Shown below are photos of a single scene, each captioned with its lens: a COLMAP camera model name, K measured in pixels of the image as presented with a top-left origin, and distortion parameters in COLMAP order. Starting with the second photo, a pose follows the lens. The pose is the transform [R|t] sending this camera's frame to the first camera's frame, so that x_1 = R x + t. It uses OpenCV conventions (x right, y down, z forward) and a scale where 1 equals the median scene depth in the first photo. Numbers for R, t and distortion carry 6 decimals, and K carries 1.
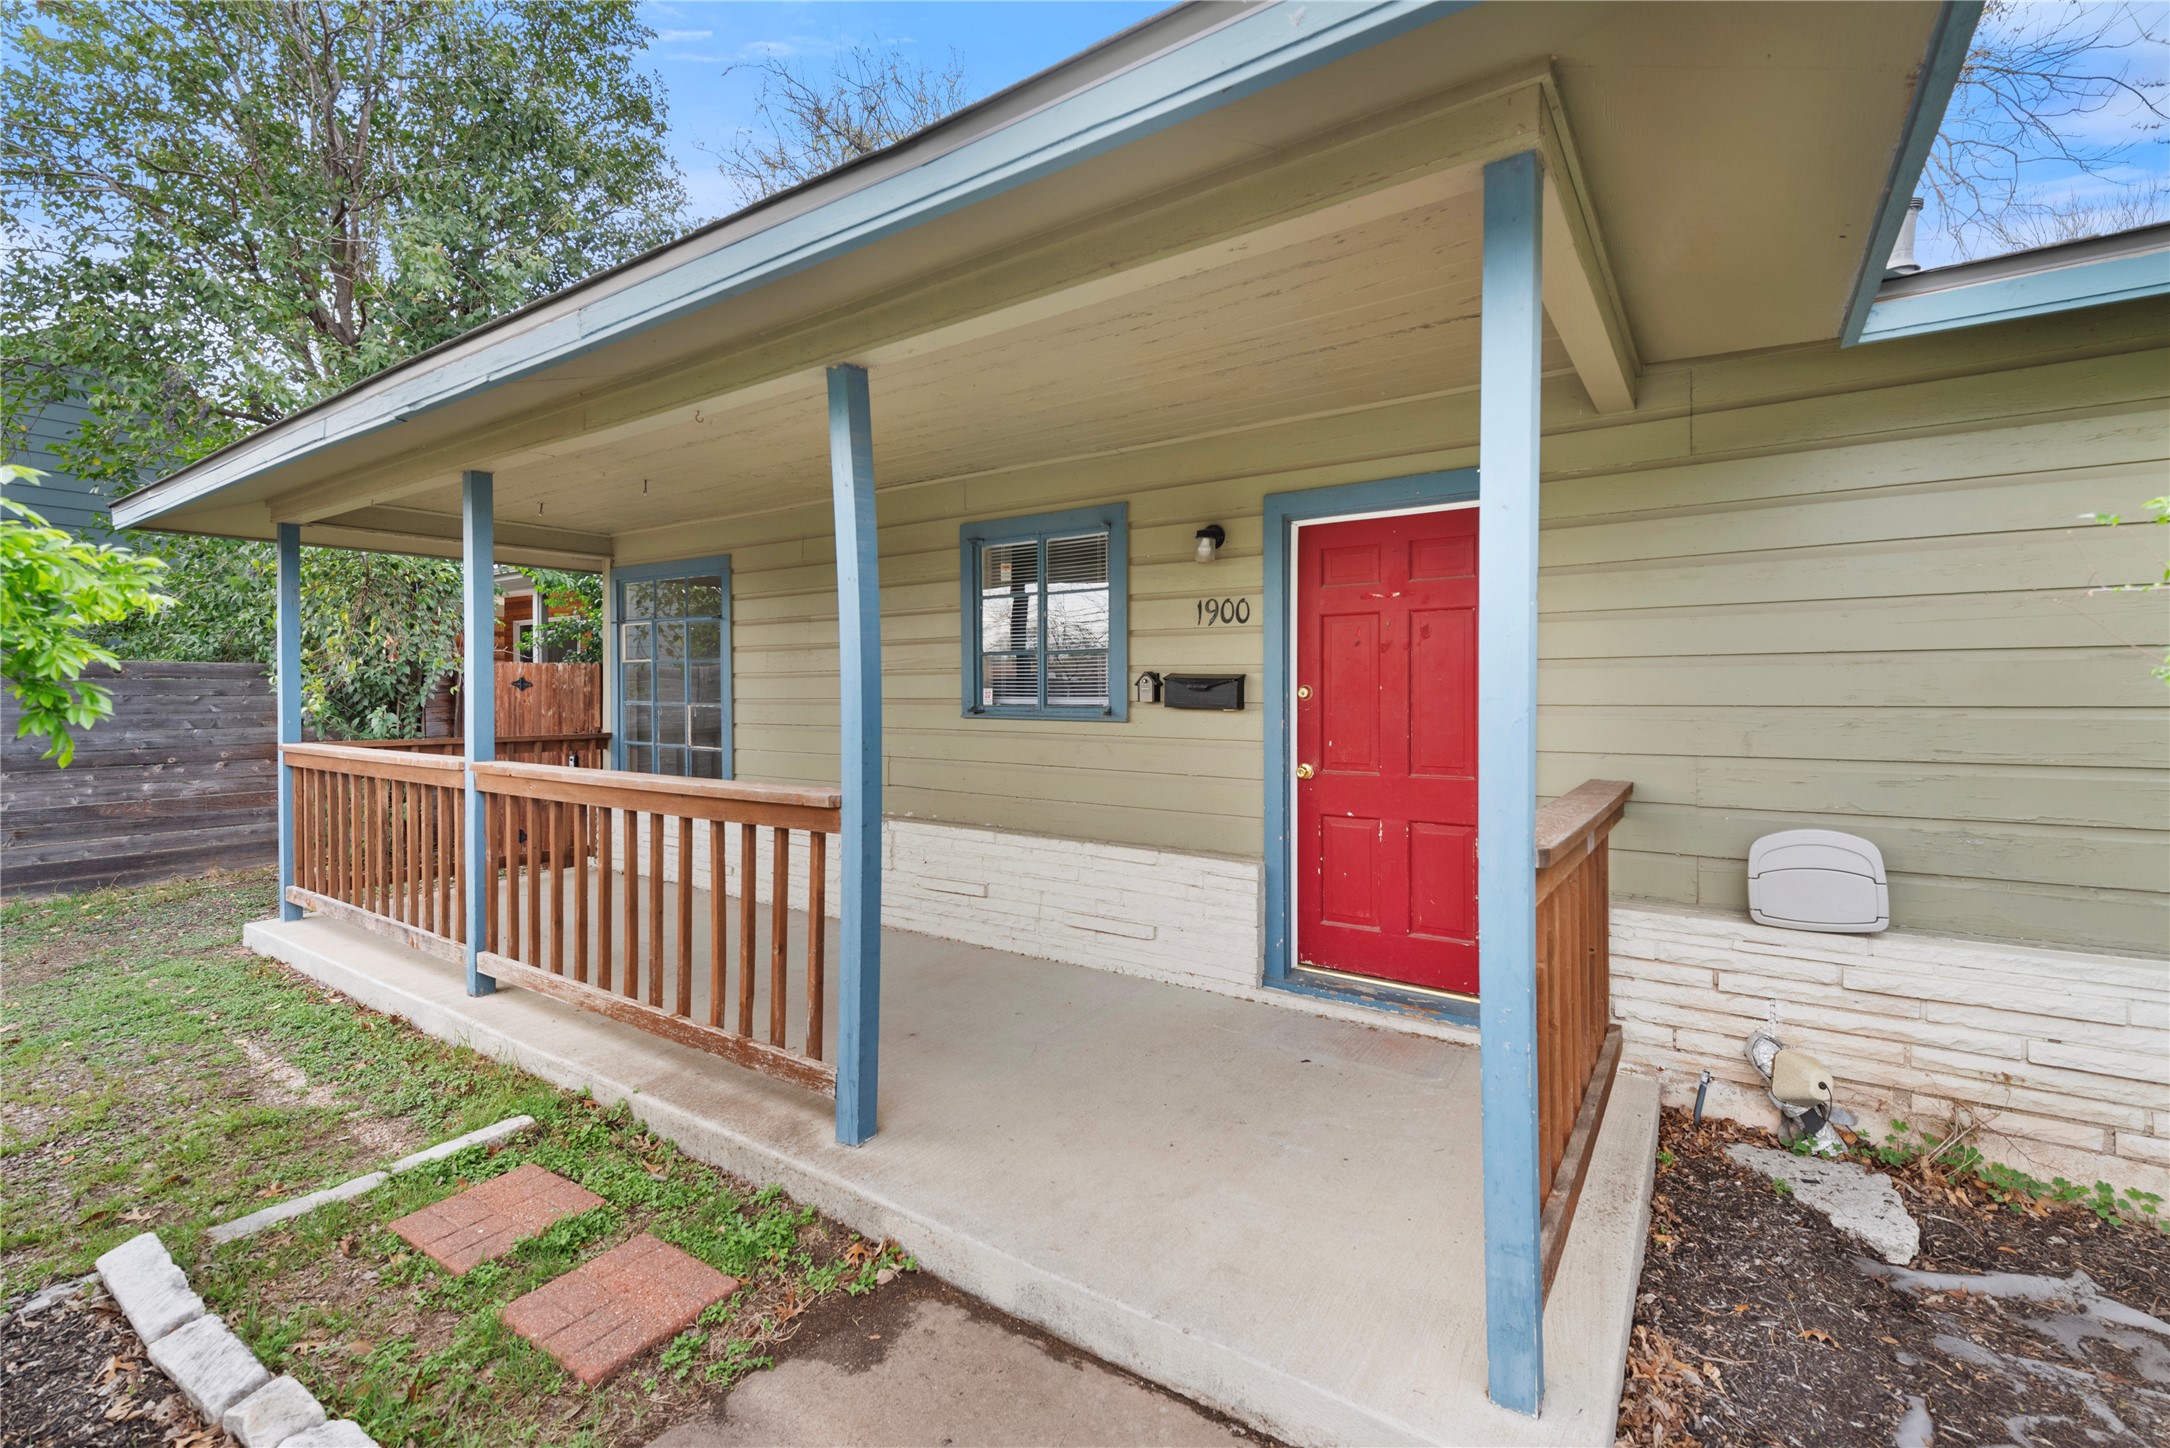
lens RADIAL K [[939.7, 0, 1097.6], [0, 939.7, 690.1], [0, 0, 1]] dist [-0.002280, -0.001413]
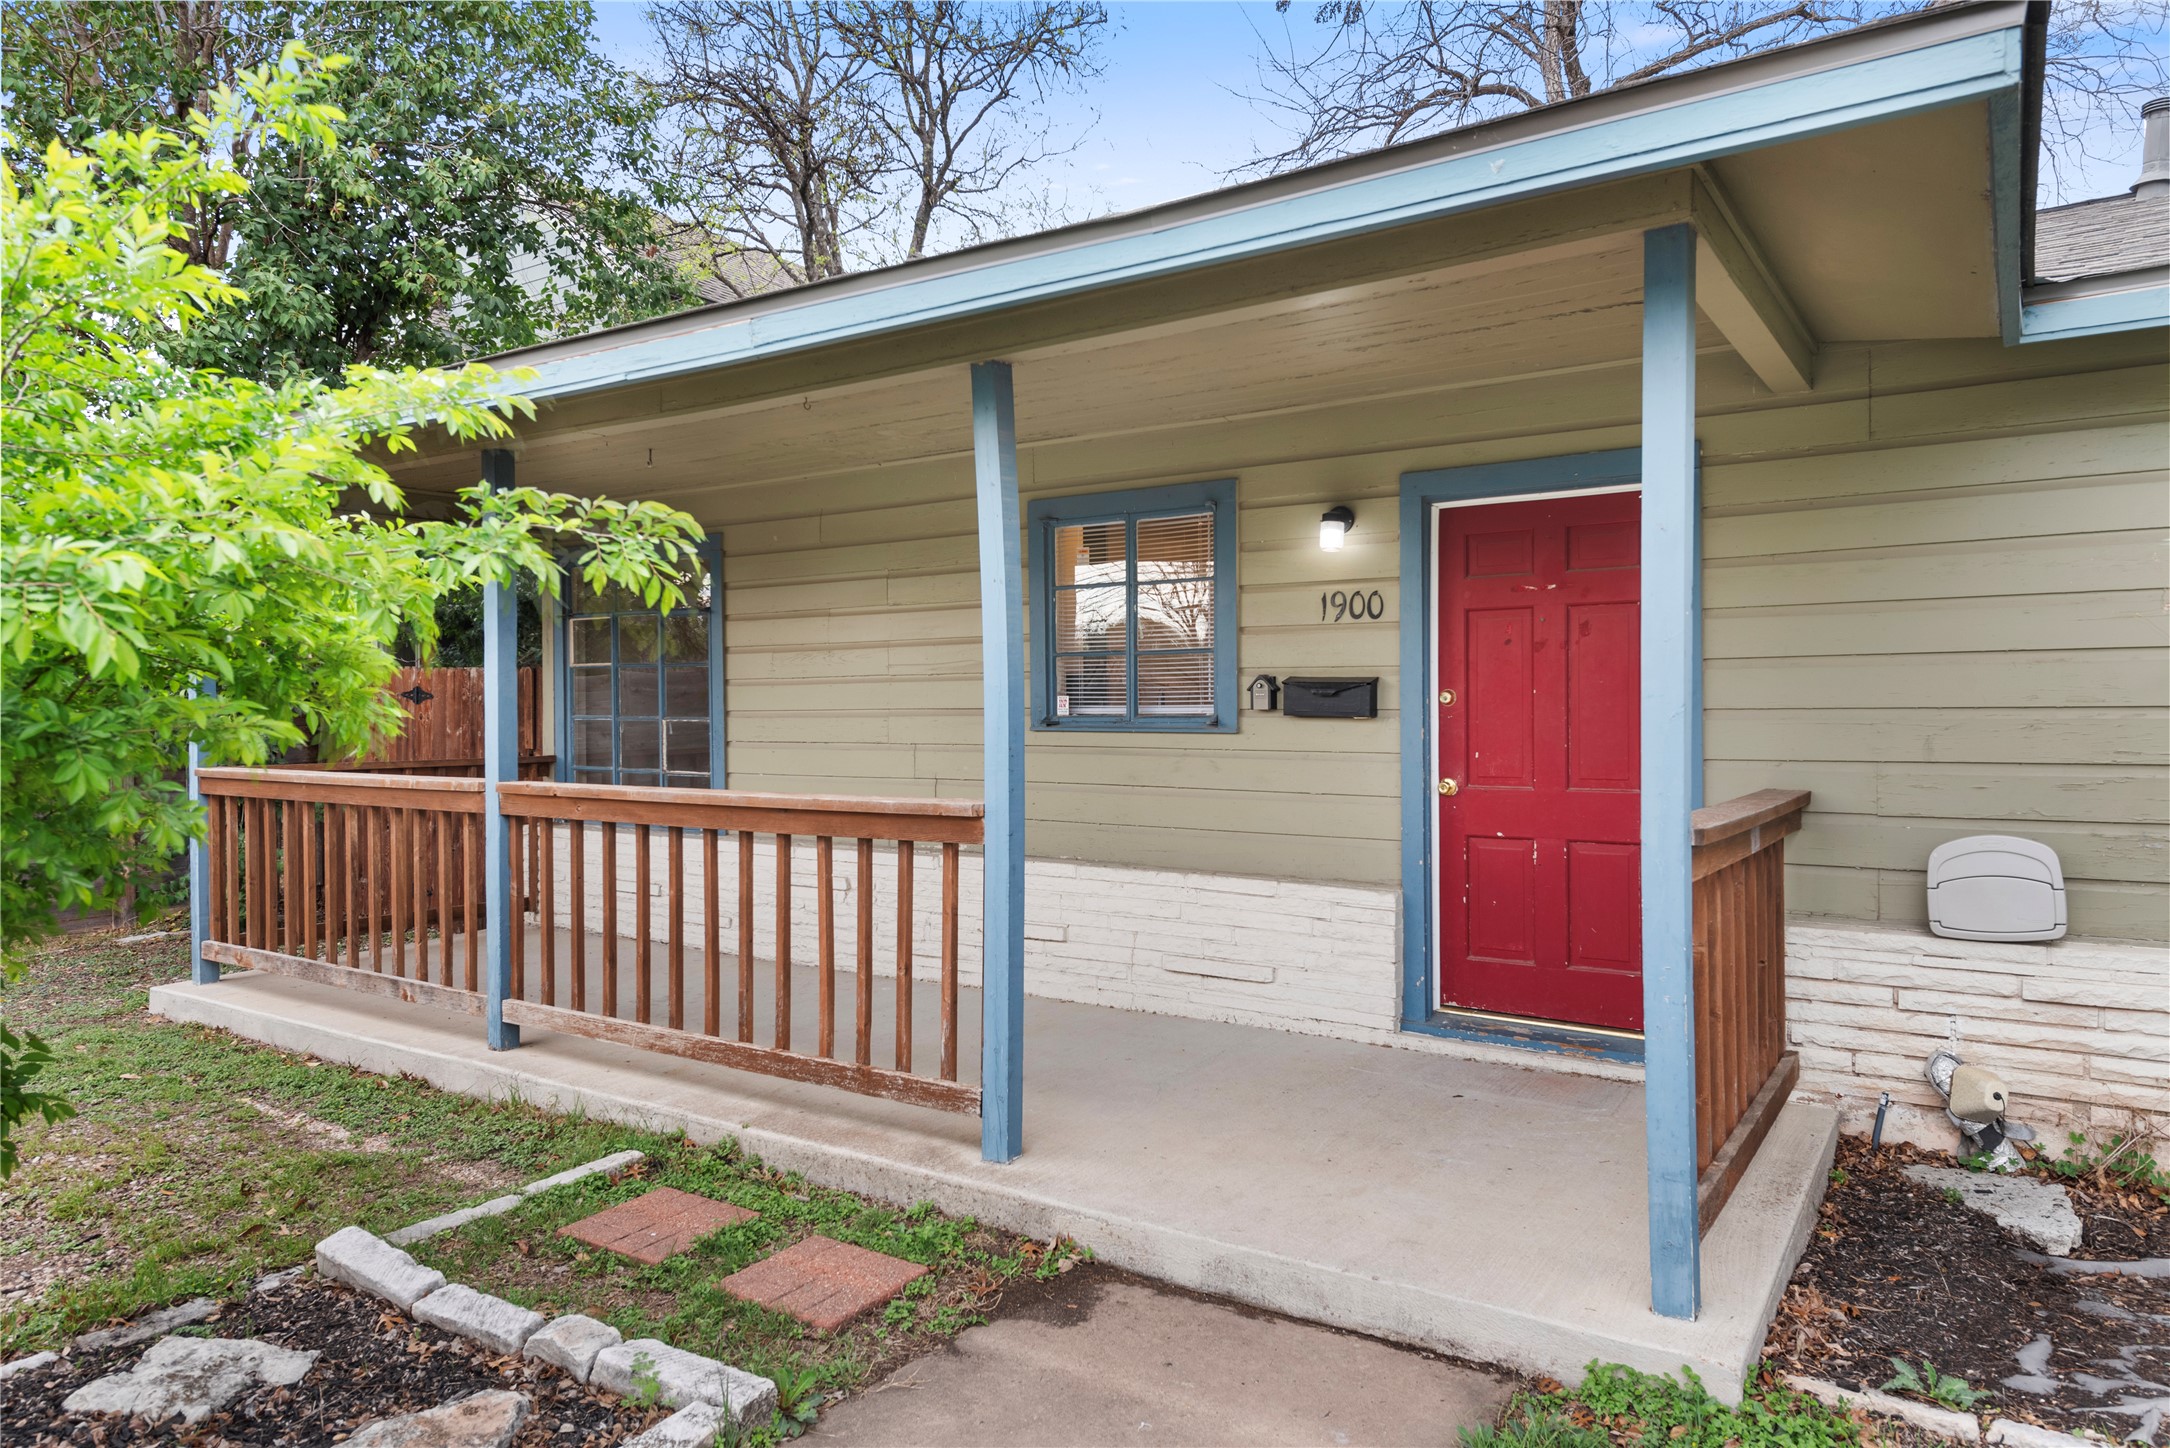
lens RADIAL K [[1401.3, 0, 1083.5], [0, 1401.3, 713.0], [0, 0, 1]] dist [-0.001023, -0.001219]
pose [[0.999985, -0.005250, 0.001655, -0.159969], [0.005239, 0.999962, 0.007013, 0.007999], [-0.001692, -0.007005, 0.999974, -0.408514]]
